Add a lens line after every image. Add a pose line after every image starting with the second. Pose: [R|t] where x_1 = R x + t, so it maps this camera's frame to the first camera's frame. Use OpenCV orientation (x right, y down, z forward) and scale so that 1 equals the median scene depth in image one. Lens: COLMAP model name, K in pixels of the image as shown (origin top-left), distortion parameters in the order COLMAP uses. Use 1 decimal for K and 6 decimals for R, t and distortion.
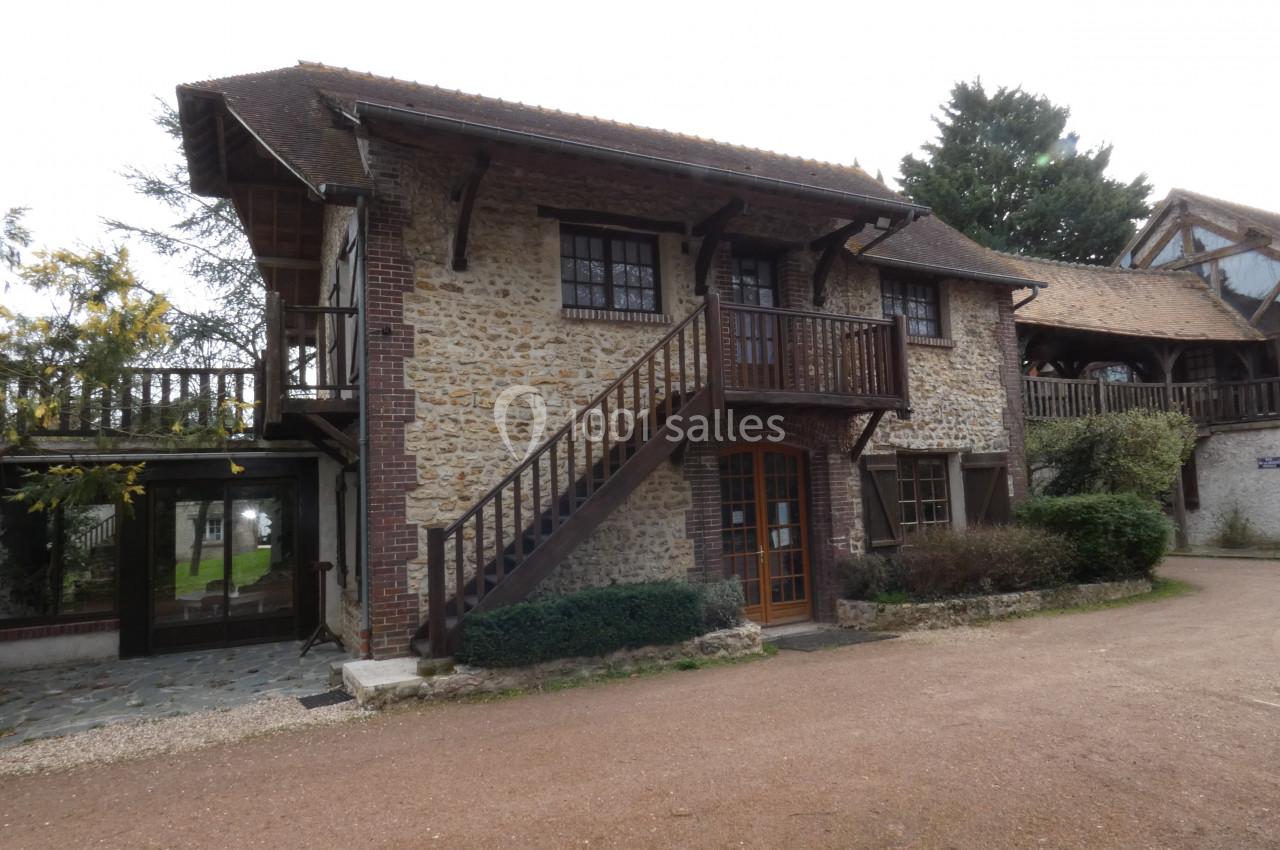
lens RADIAL K [[759.3, 0, 638.3], [0, 759.3, 423.8], [0, 0, 1]] dist [-0.006251, 0.000412]
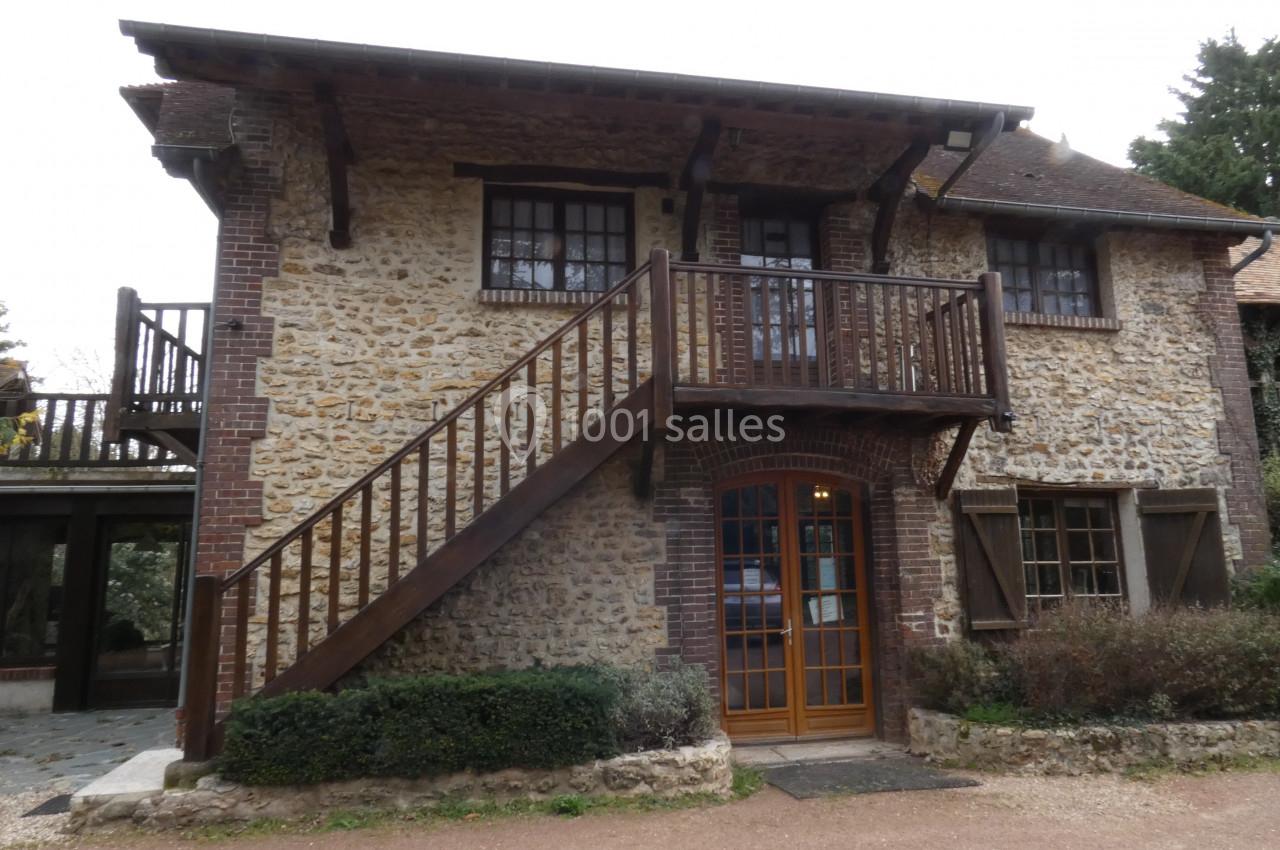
lens RADIAL K [[759.3, 0, 640.3], [0, 759.3, 430.0], [0, 0, 1]] dist [-0.006251, 0.000412]
pose [[0.957259, -0.022787, -0.288332, 0.256654], [0.003972, 0.997833, -0.065672, 0.035523], [0.289204, 0.061720, 0.955276, 0.316006]]
